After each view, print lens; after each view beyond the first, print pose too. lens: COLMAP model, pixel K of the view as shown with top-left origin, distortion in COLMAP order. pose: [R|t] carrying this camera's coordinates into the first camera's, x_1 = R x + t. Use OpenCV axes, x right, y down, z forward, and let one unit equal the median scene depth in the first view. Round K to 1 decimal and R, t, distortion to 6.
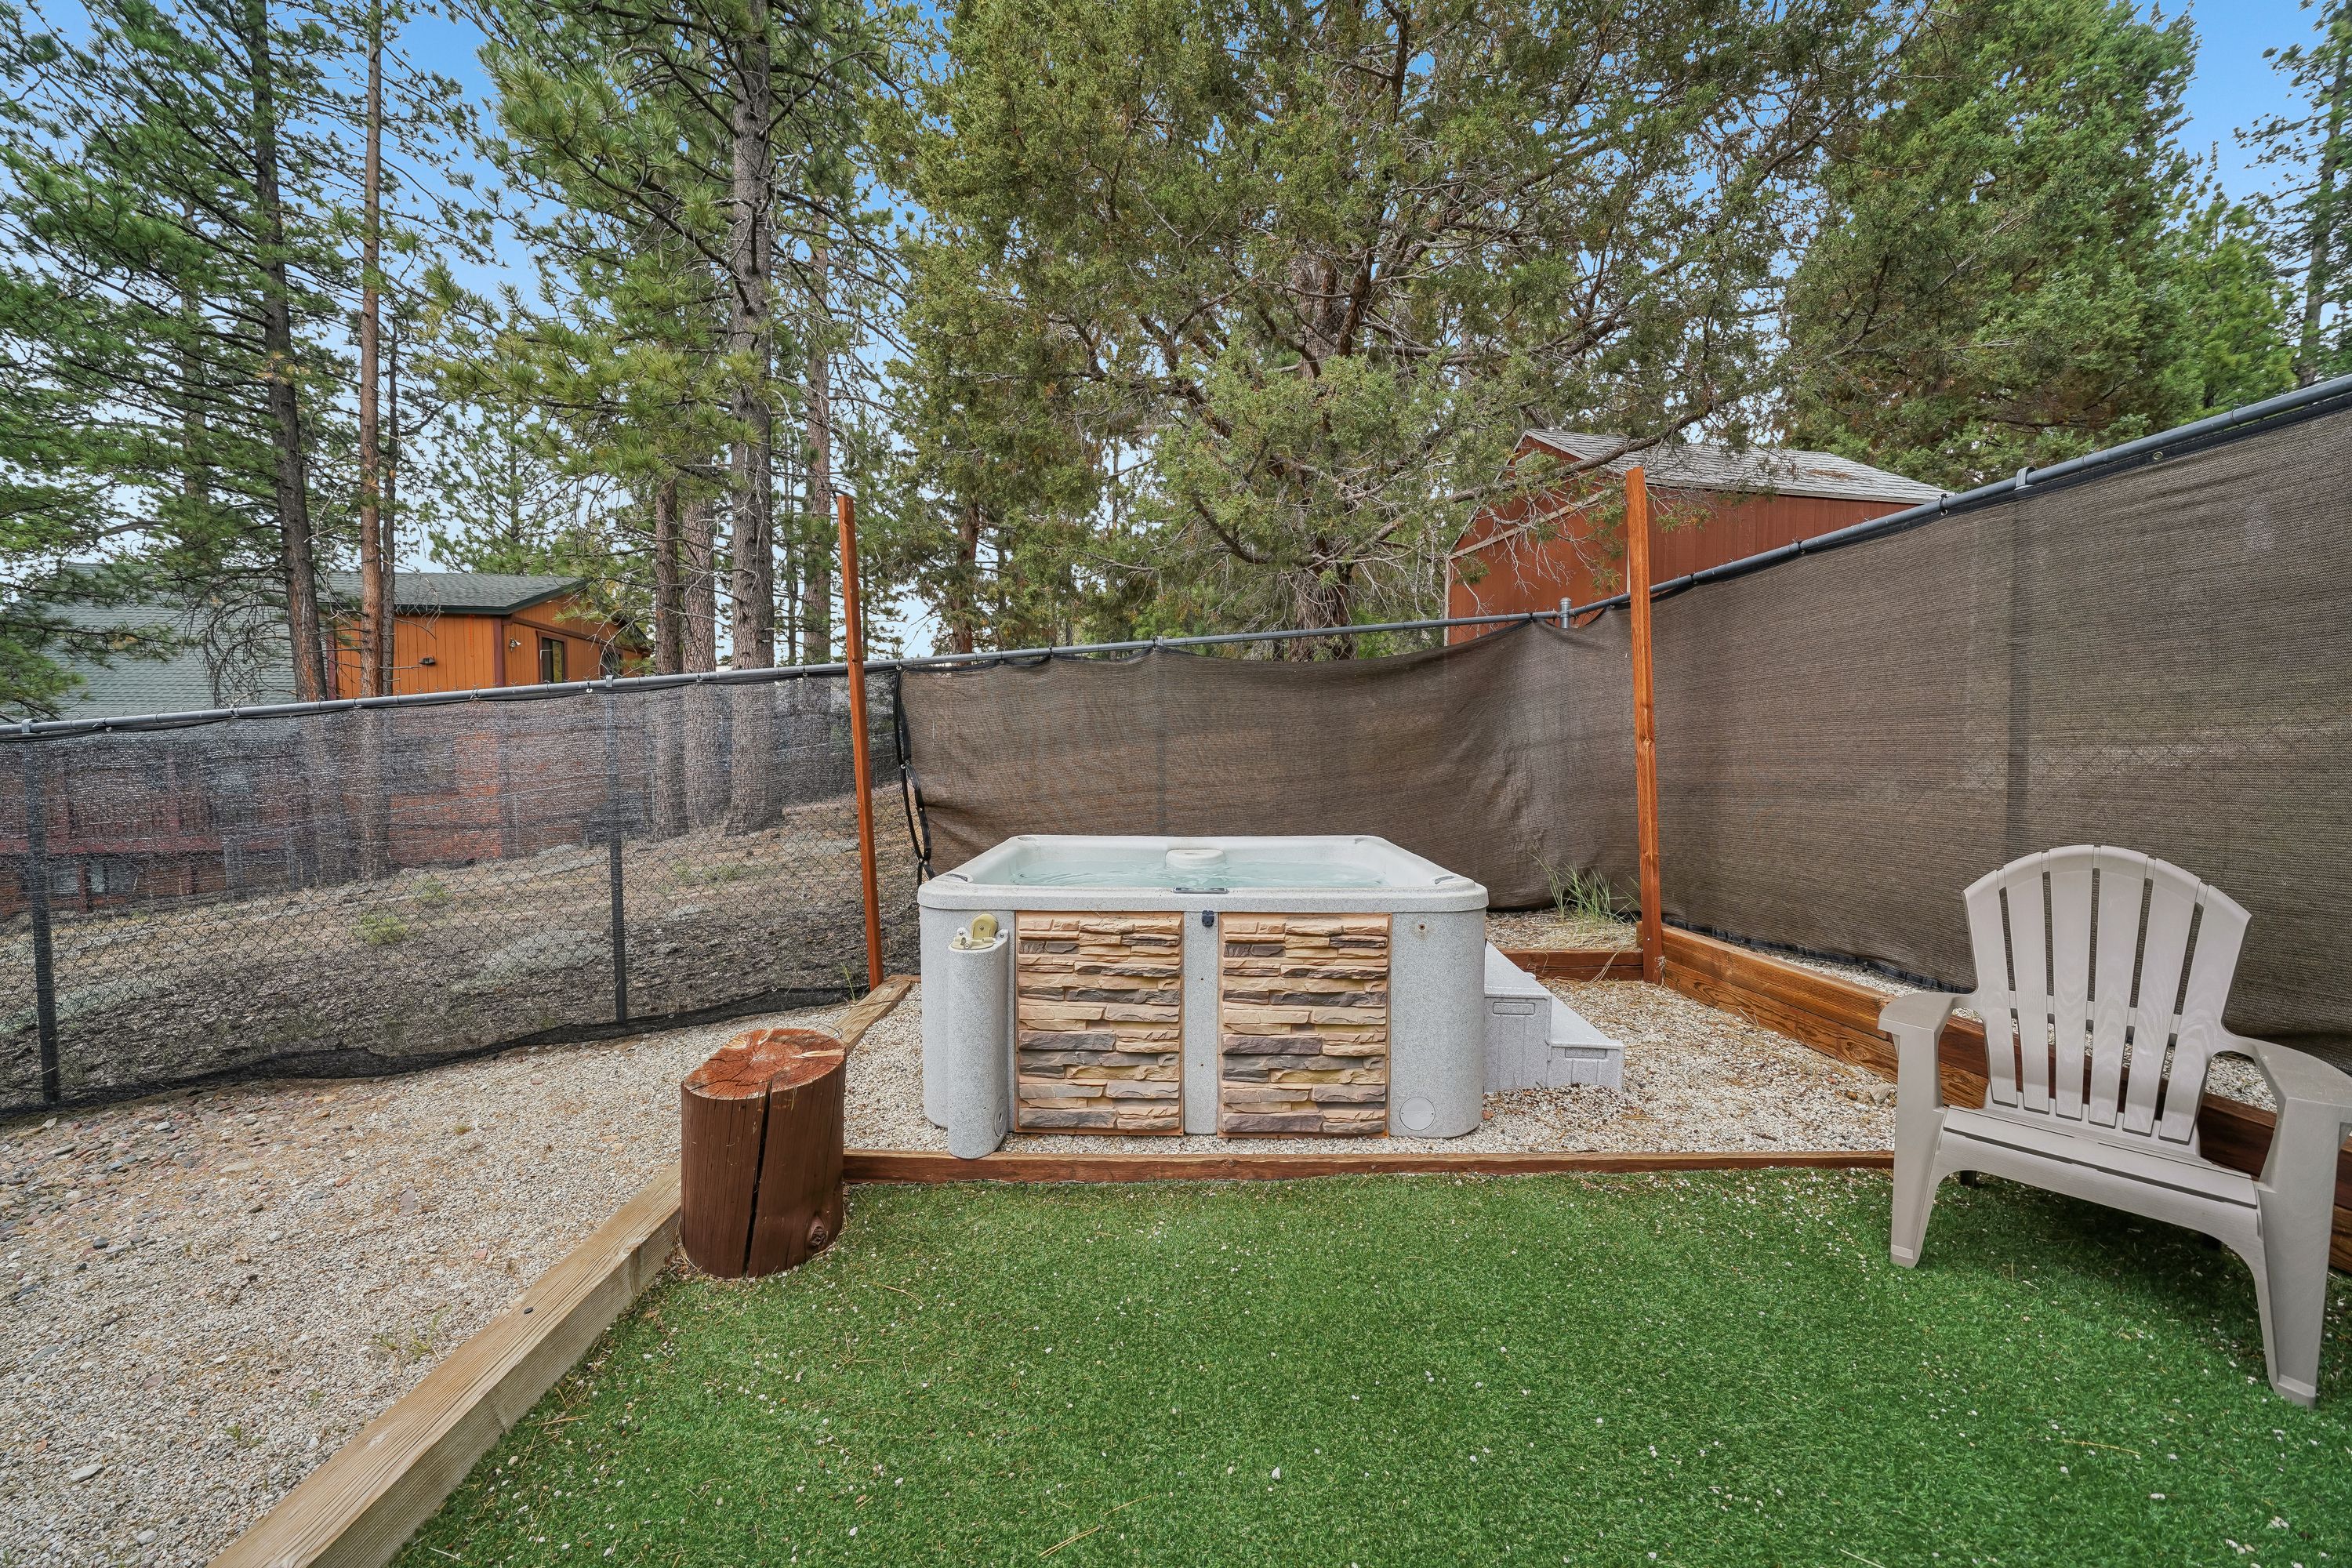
lens RADIAL K [[843.5, 0, 1160.3], [0, 843.5, 783.2], [0, 0, 1]] dist [-0.019794, -0.000113]
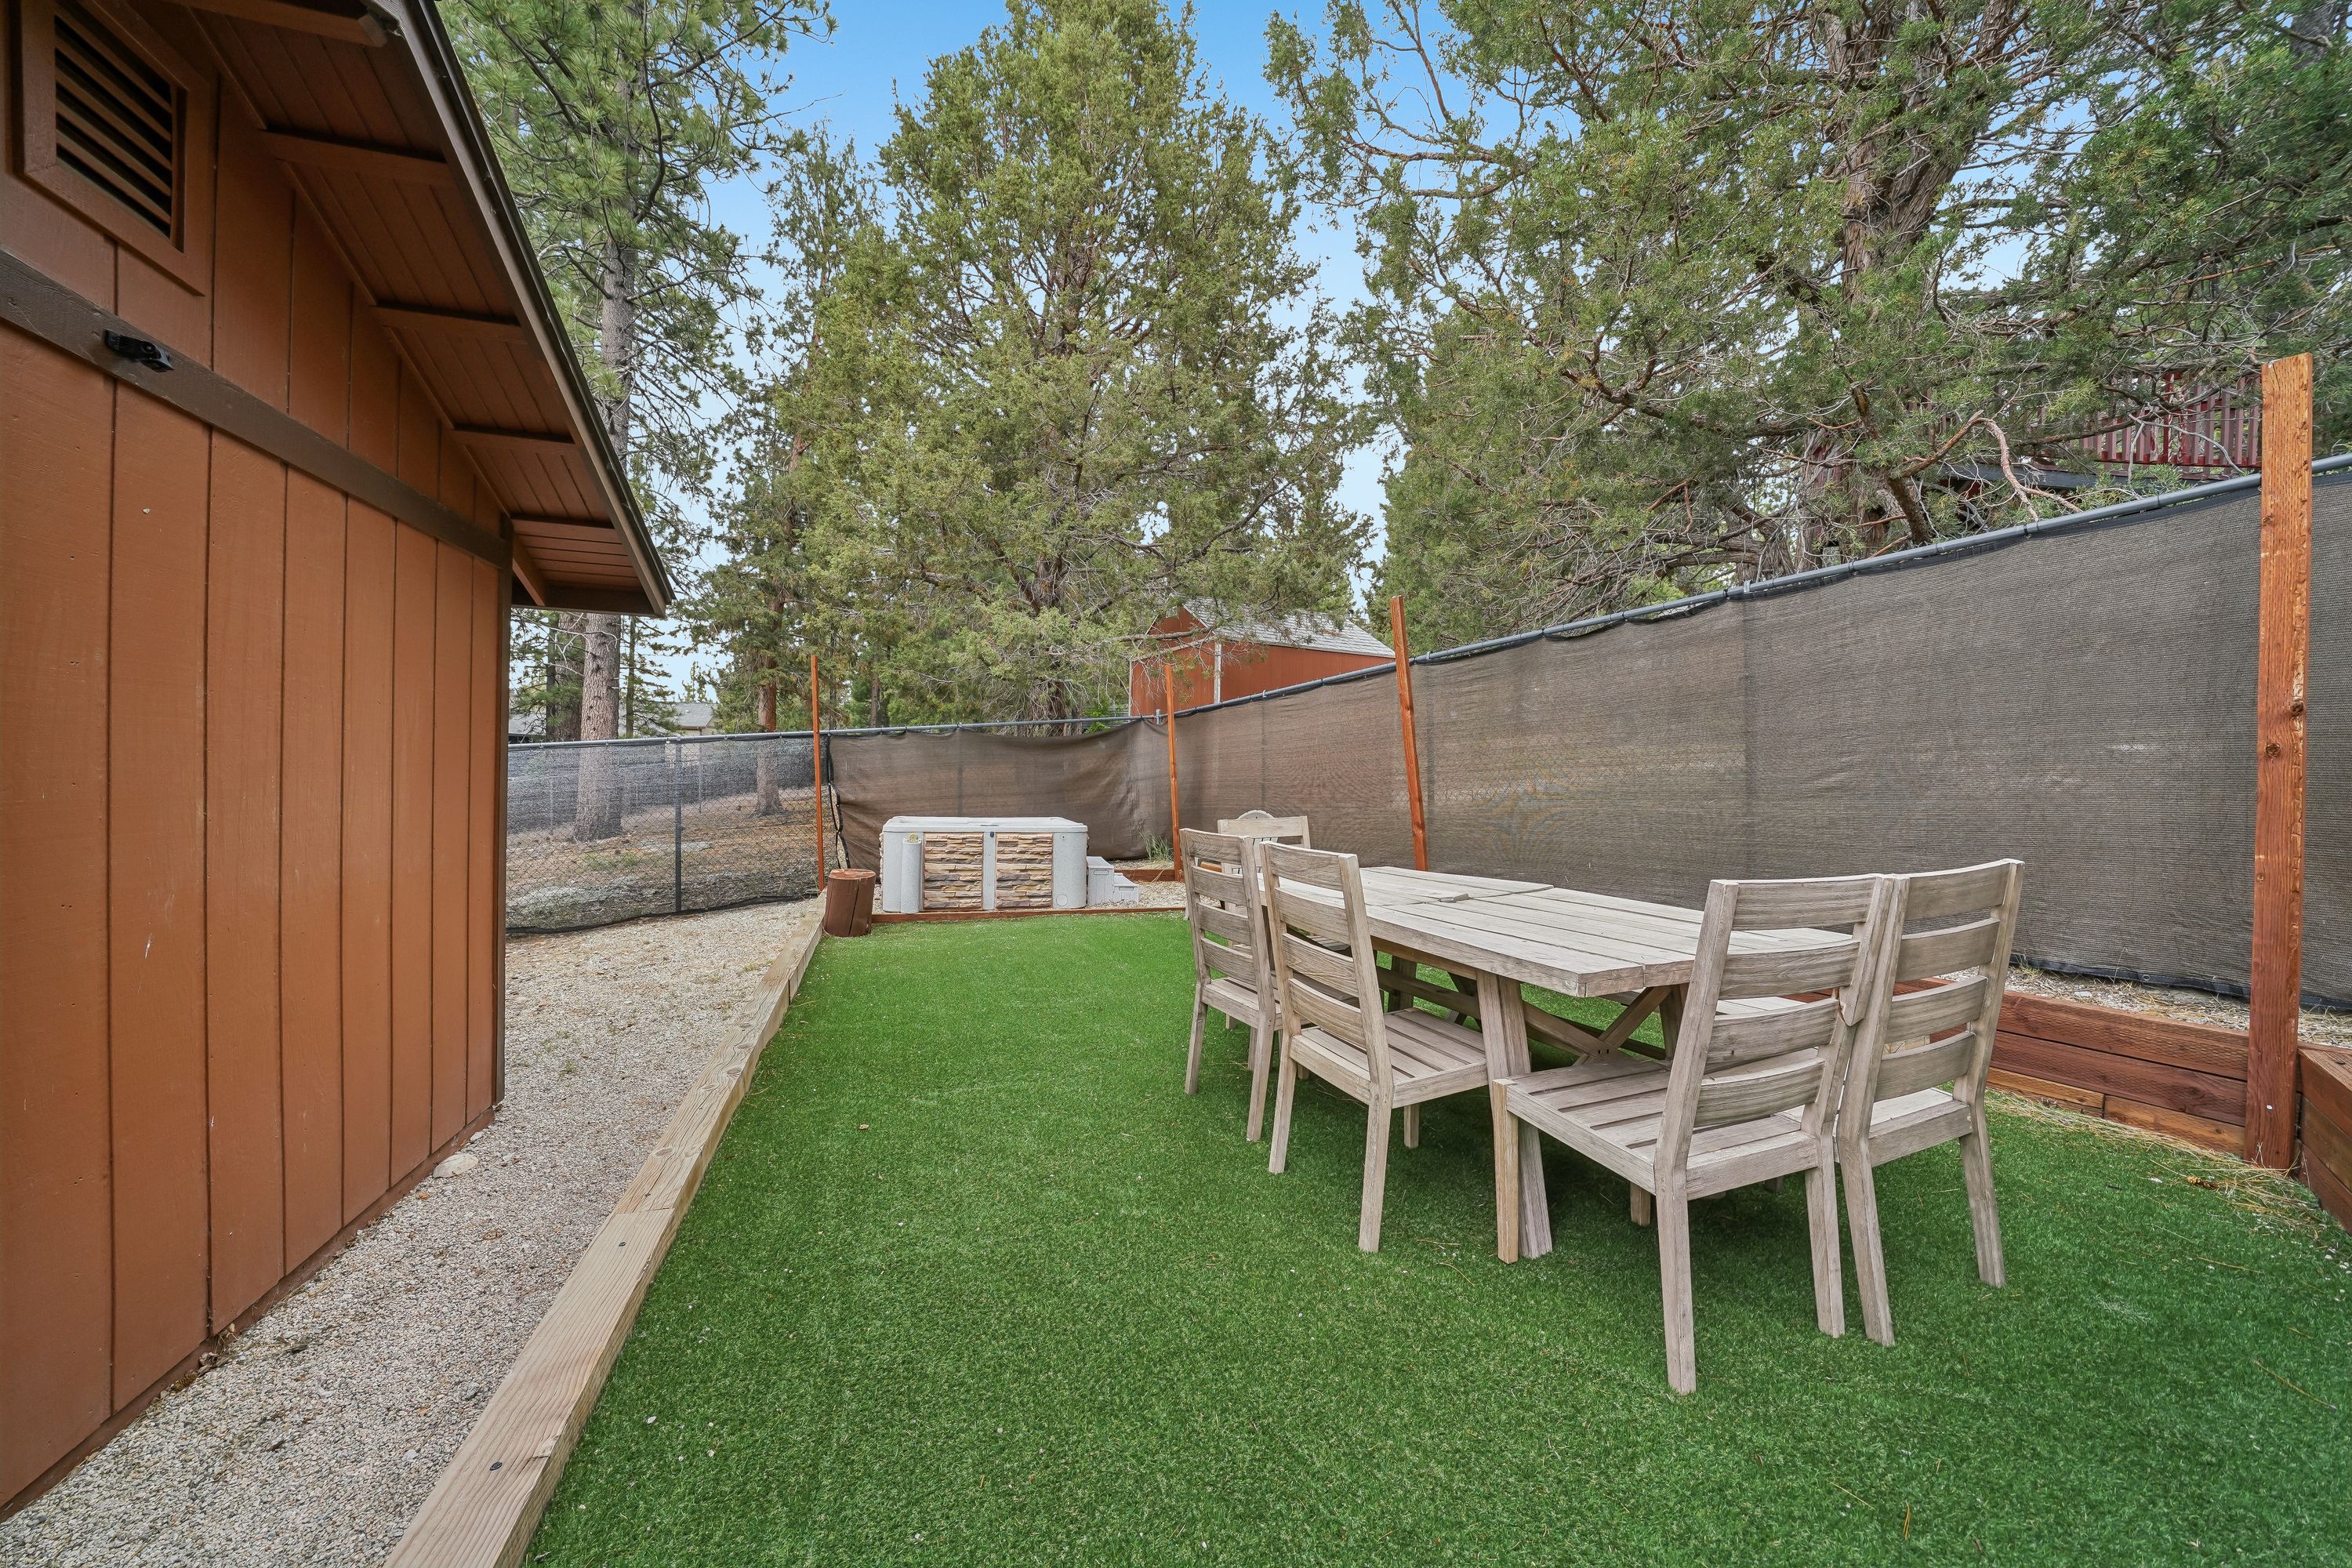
lens RADIAL K [[843.5, 0, 1186.6], [0, 843.5, 790.8], [0, 0, 1]] dist [-0.019794, -0.000113]
pose [[0.945341, 0.015452, 0.325717, -0.260713], [-0.005242, 0.999468, -0.032203, 0.097303], [-0.326041, 0.028735, 0.944919, -2.001479]]
